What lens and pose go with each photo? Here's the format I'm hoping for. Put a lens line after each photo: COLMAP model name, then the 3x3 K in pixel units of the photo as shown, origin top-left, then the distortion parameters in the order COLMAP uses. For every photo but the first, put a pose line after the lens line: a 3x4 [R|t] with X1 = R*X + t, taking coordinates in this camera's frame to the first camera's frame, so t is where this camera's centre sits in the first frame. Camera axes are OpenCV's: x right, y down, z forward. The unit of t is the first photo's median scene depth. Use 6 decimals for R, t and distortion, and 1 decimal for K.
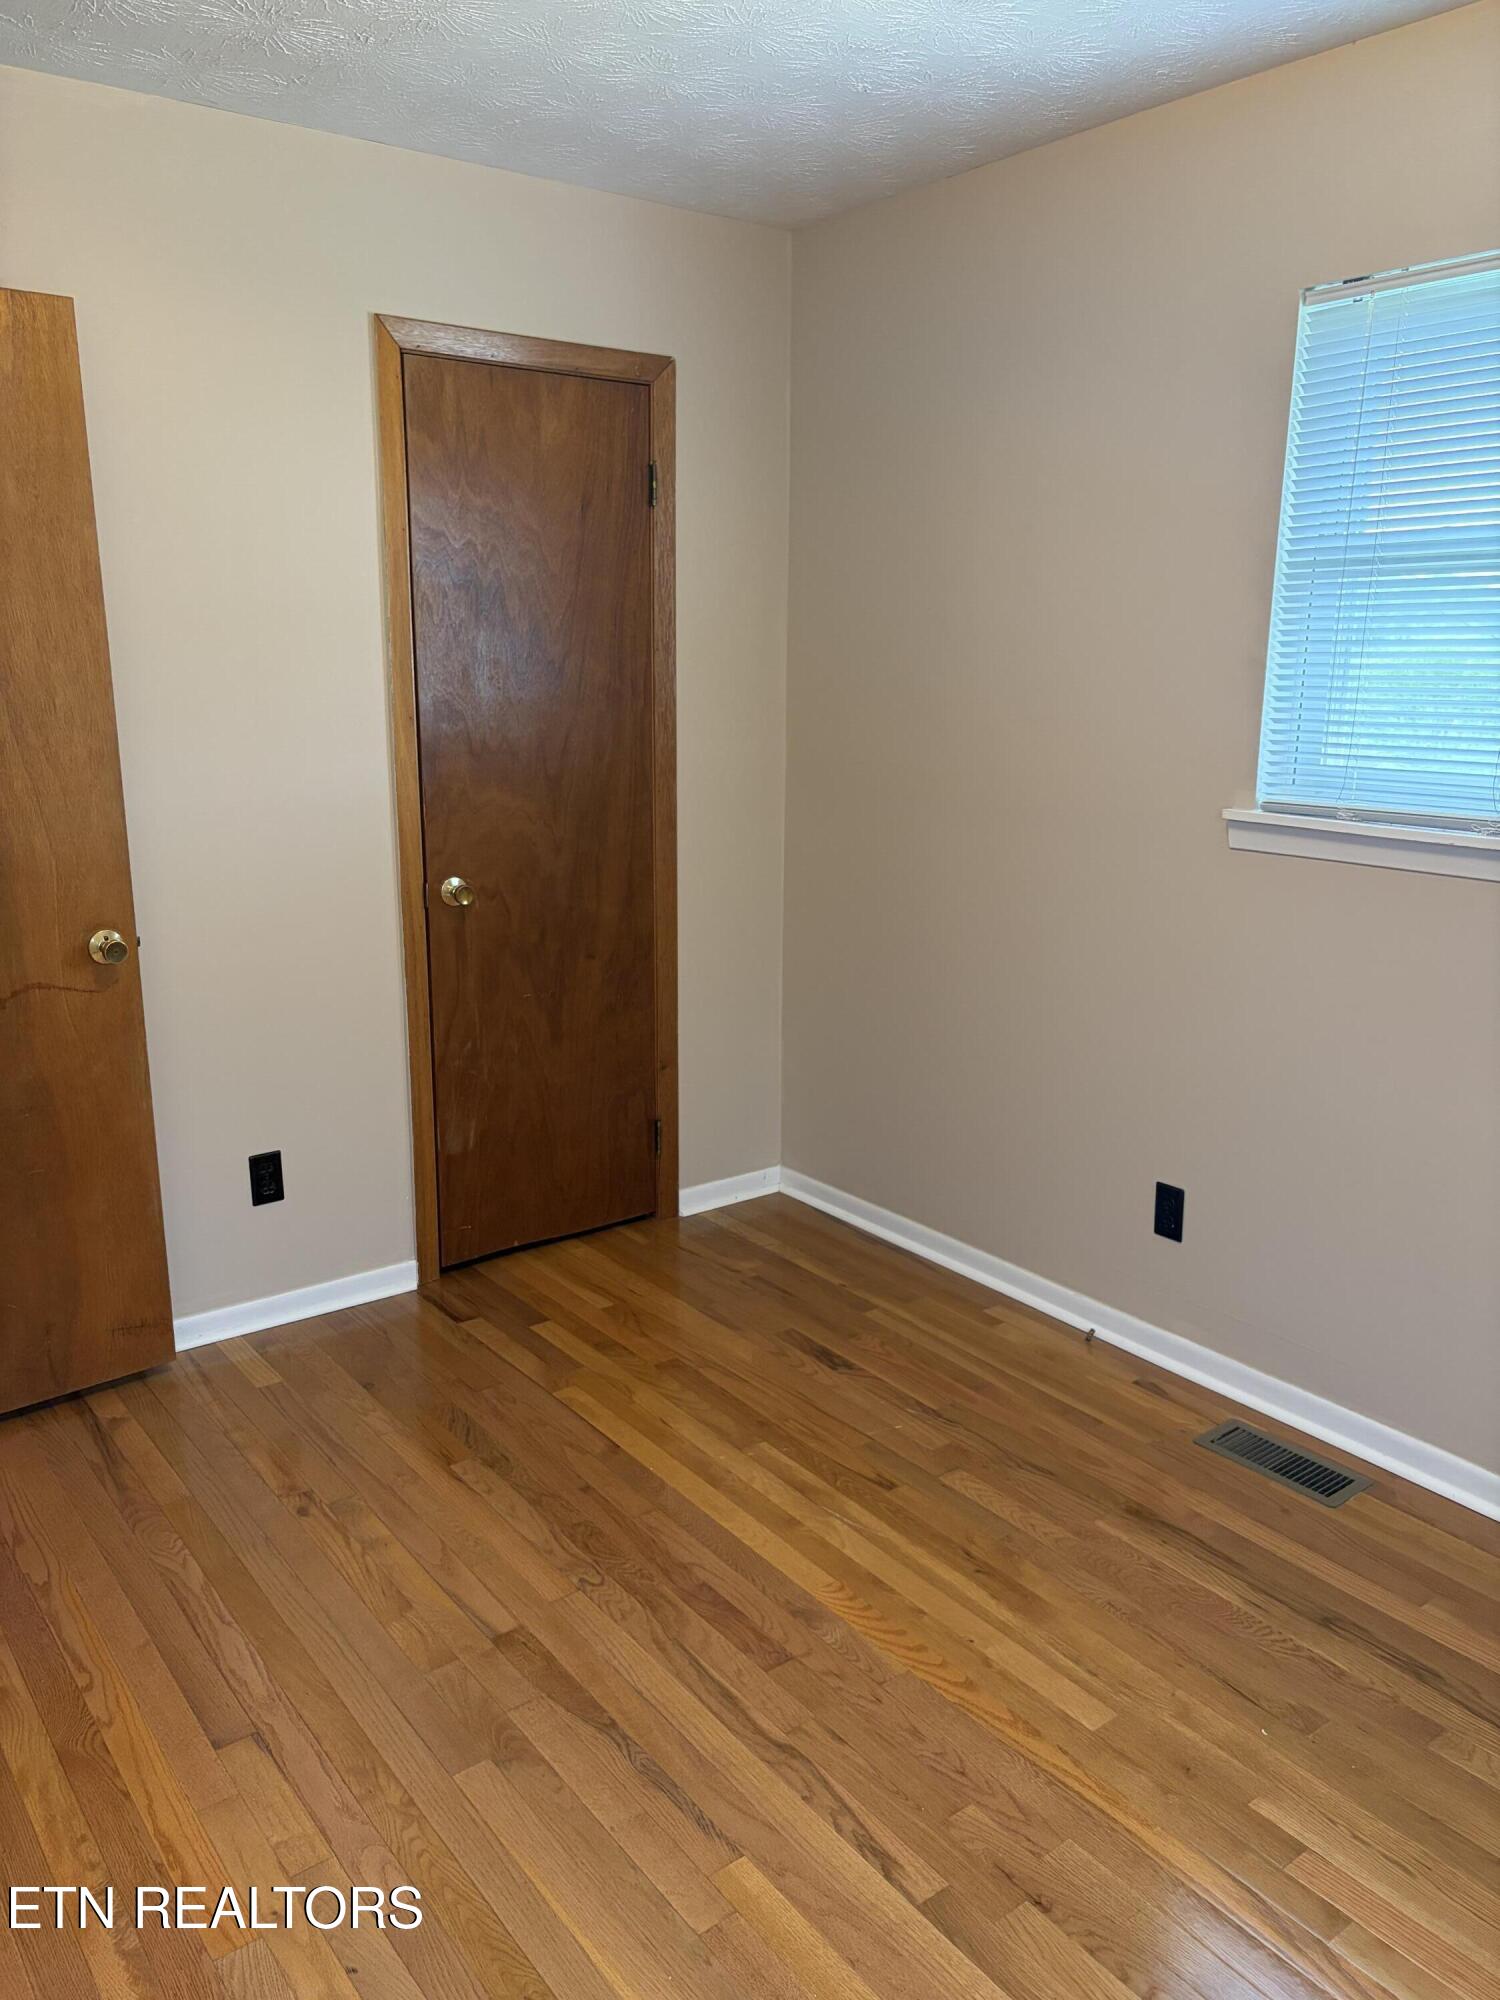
lens RADIAL K [[1508.7, 0, 738.1], [0, 1508.7, 1009.5], [0, 0, 1]] dist [0.042666, -0.036414]
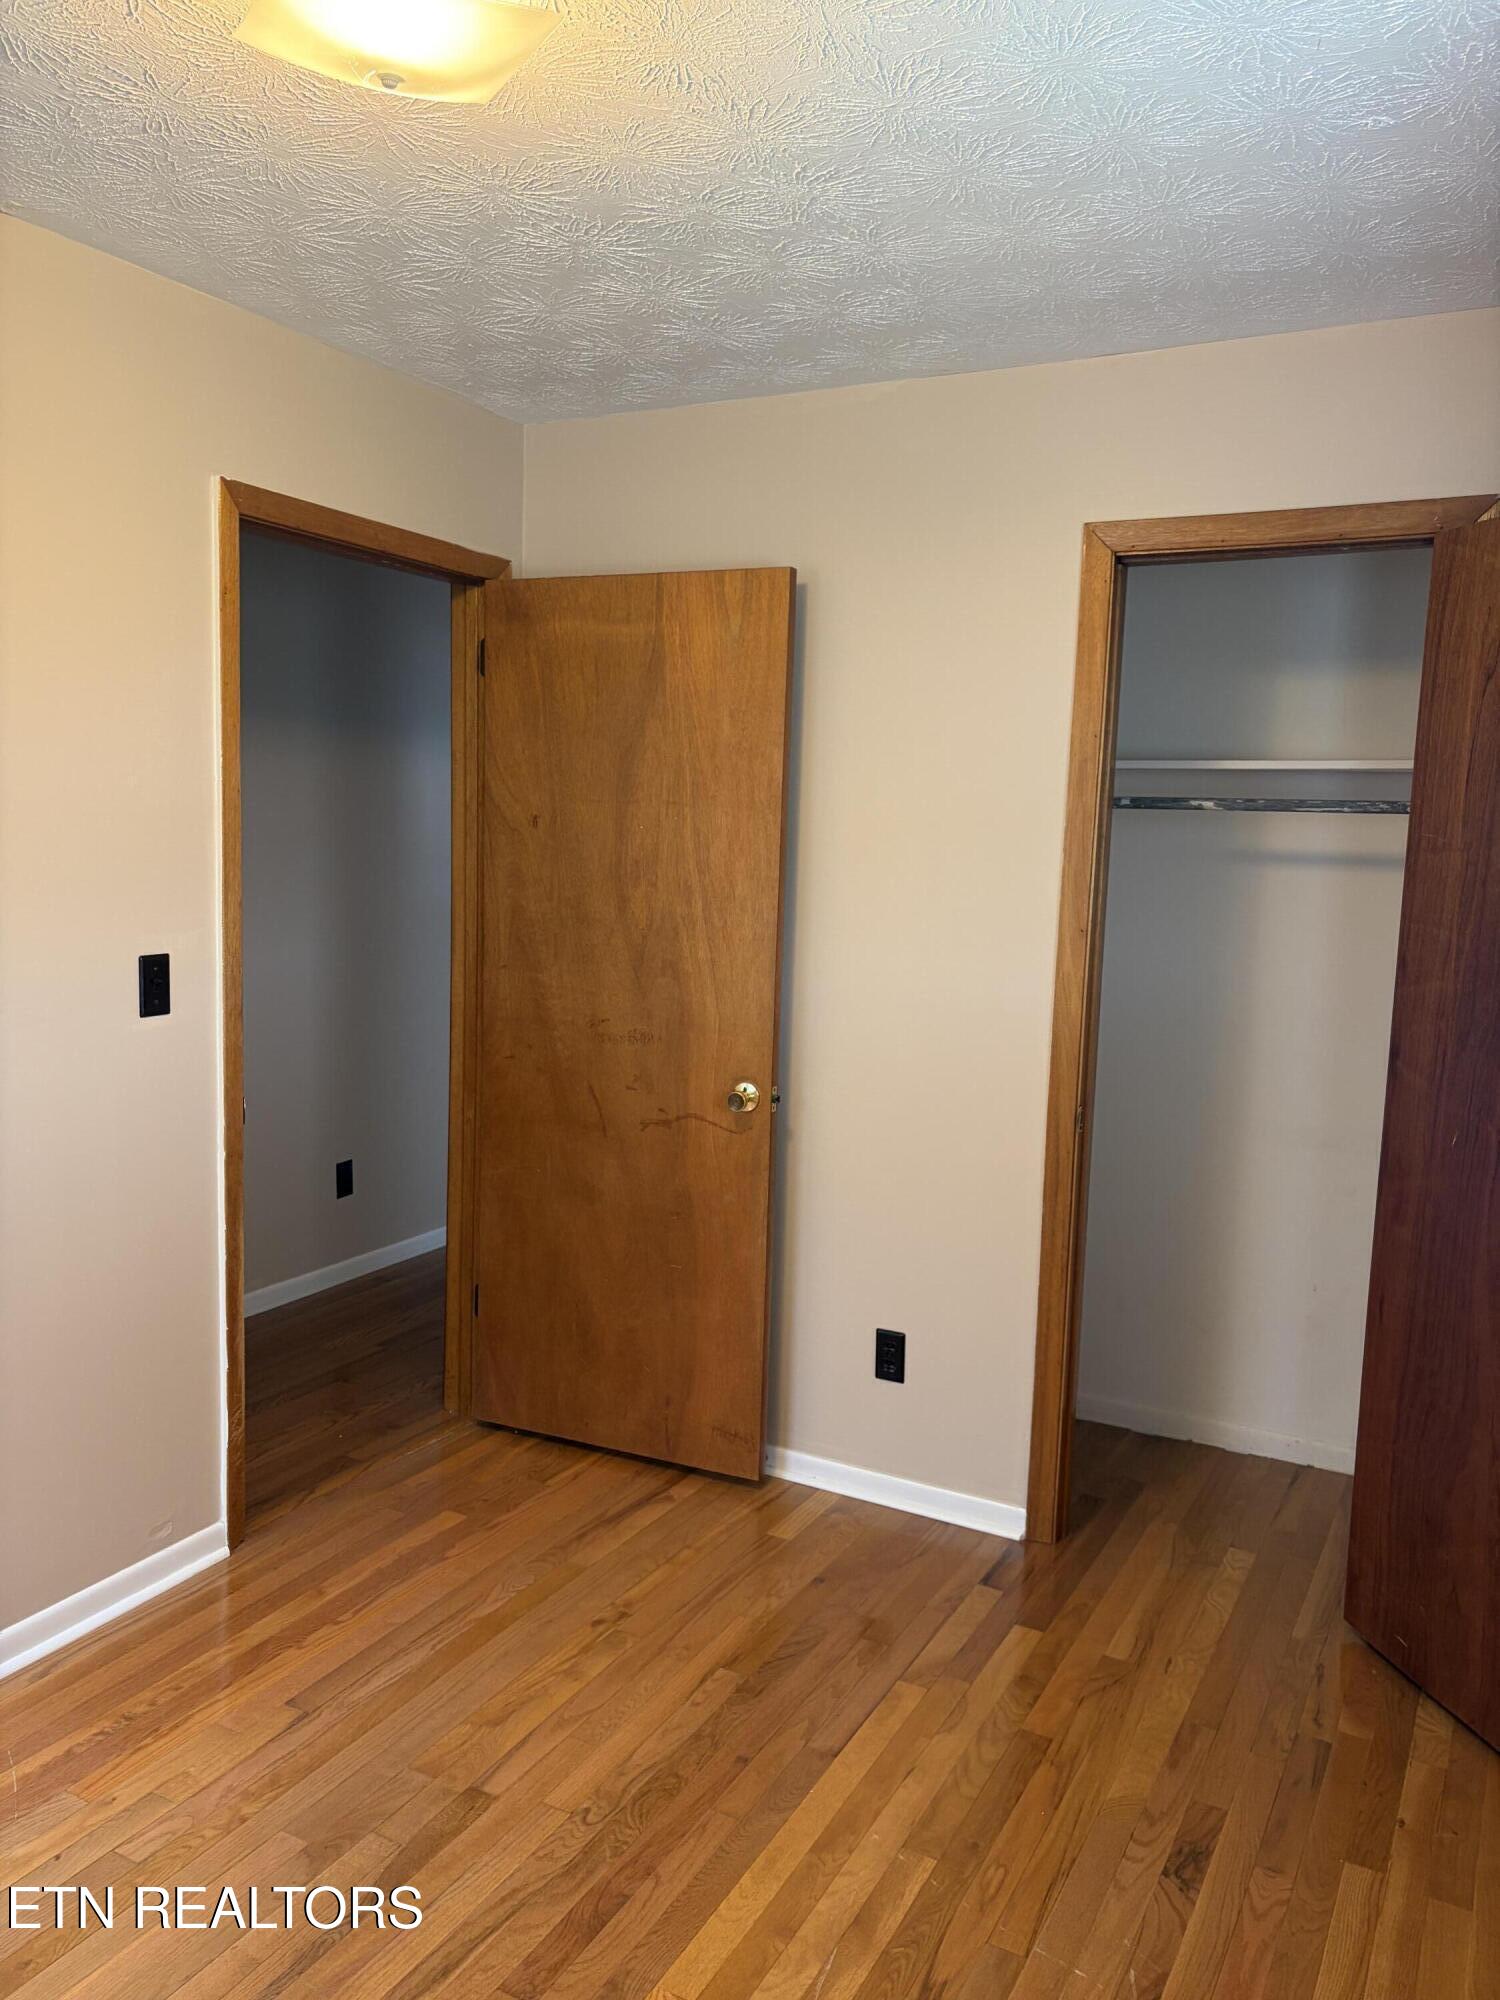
lens RADIAL K [[1508.7, 0, 742.8], [0, 1508.7, 1001.0], [0, 0, 1]] dist [0.042666, -0.036414]
pose [[0.414942, 0.111831, -0.902949, 0.681449], [-0.237428, 0.971341, 0.011194, -0.137358], [0.878323, 0.209740, 0.429602, 0.524245]]
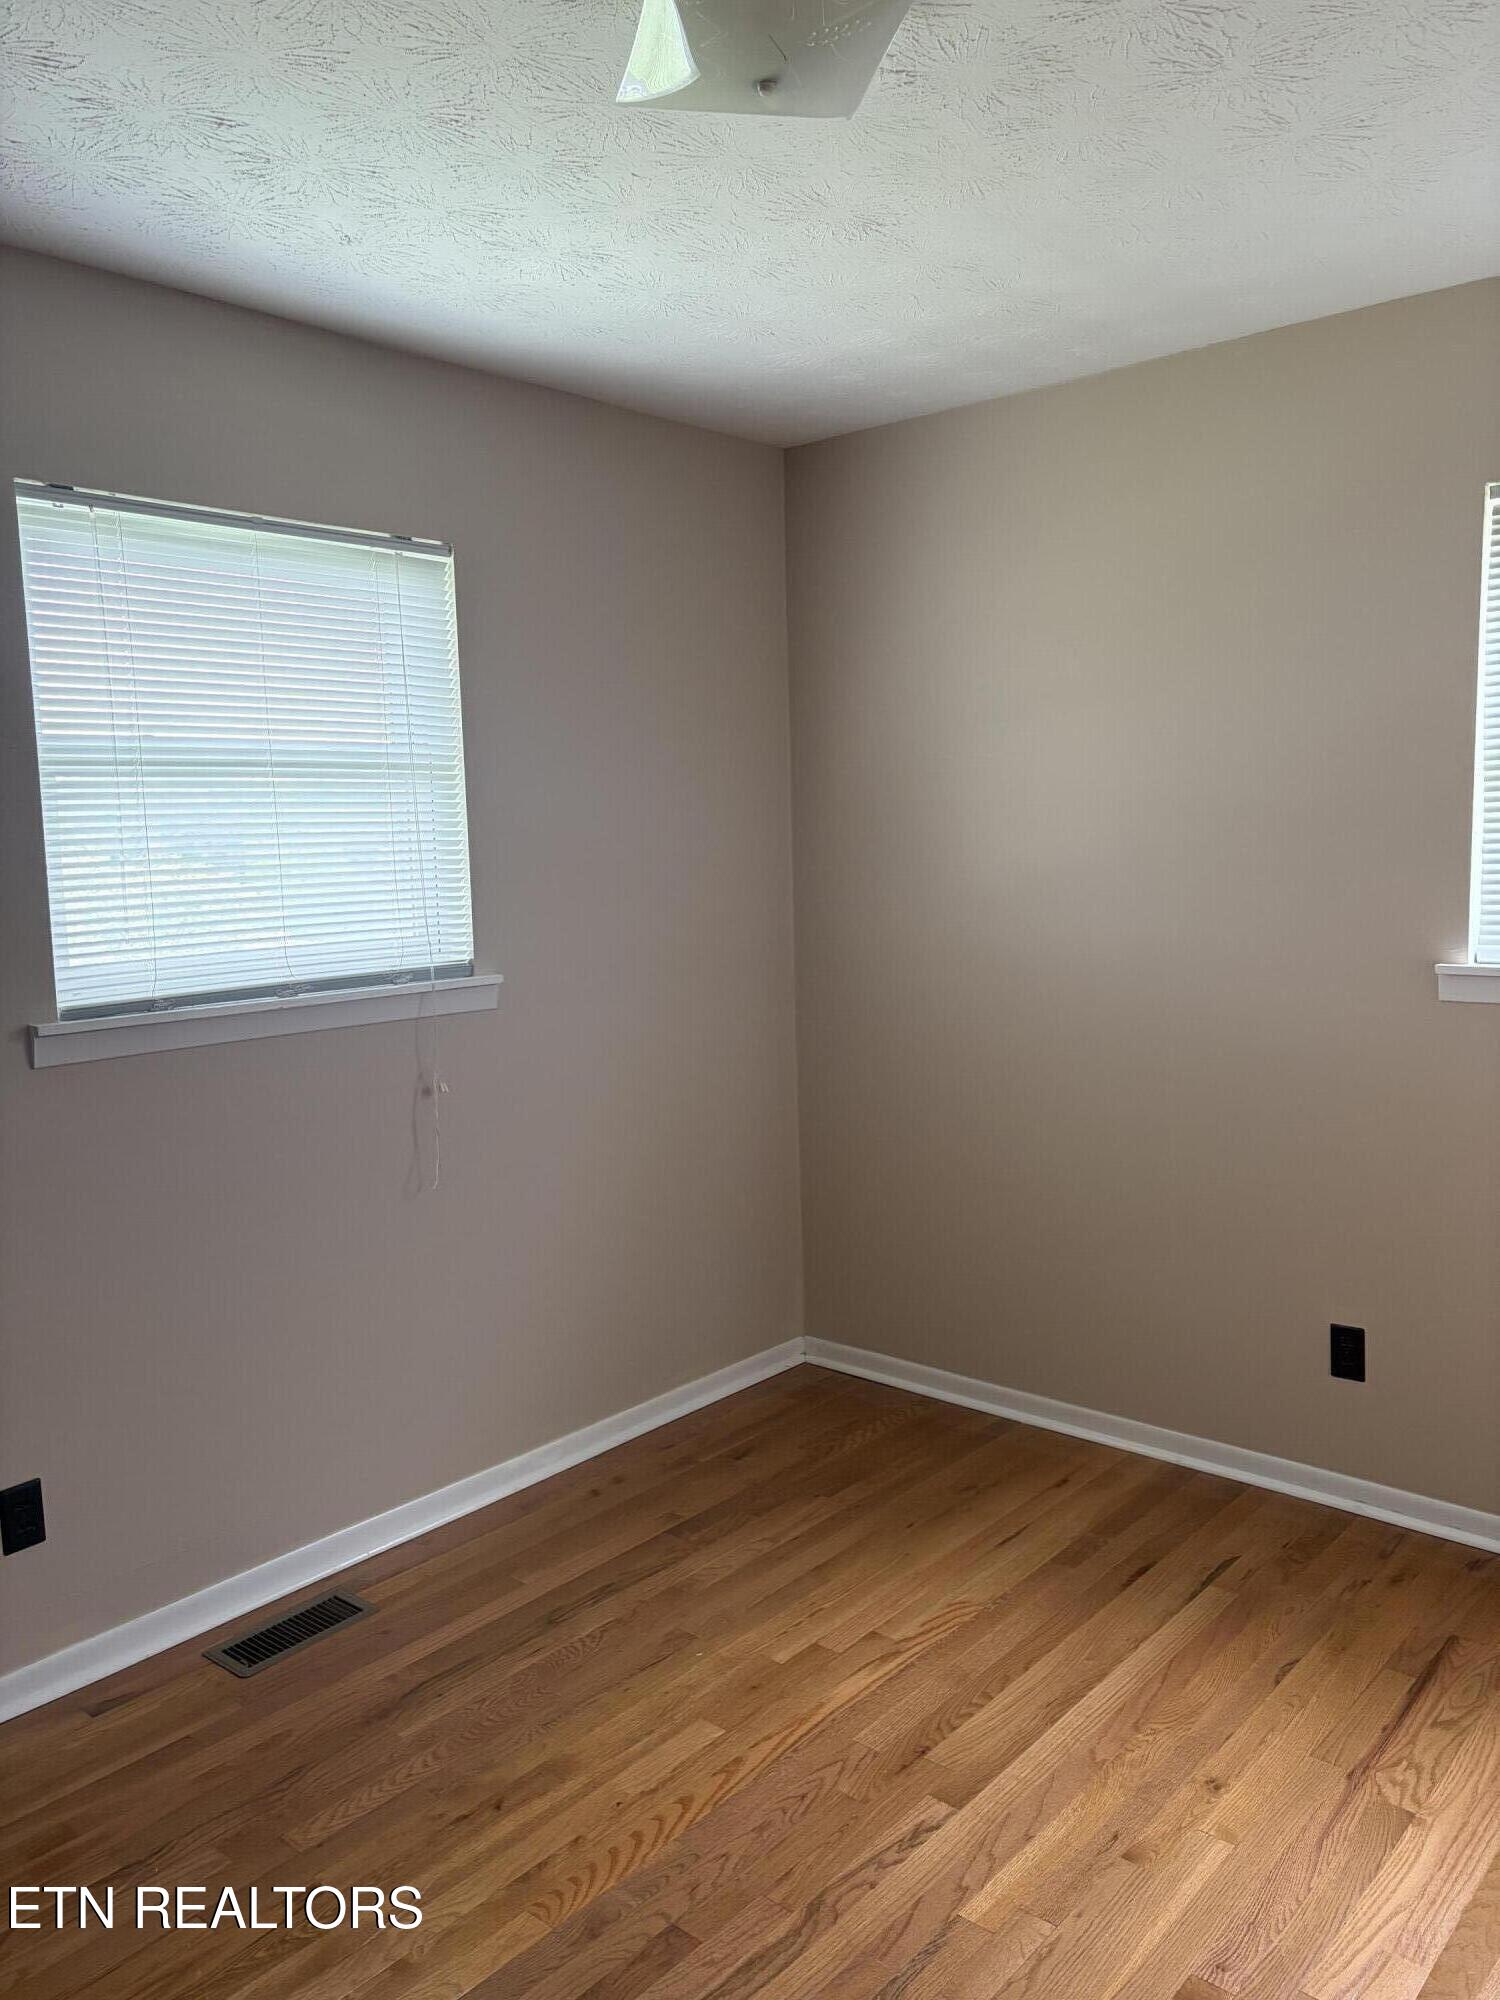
lens RADIAL K [[1508.7, 0, 748.3], [0, 1508.7, 994.8], [0, 0, 1]] dist [0.042666, -0.036414]
pose [[-0.206802, -0.106928, 0.972522, -0.679350], [0.252851, 0.954400, 0.158703, -0.200516], [-0.945145, 0.278723, -0.170335, 0.814985]]
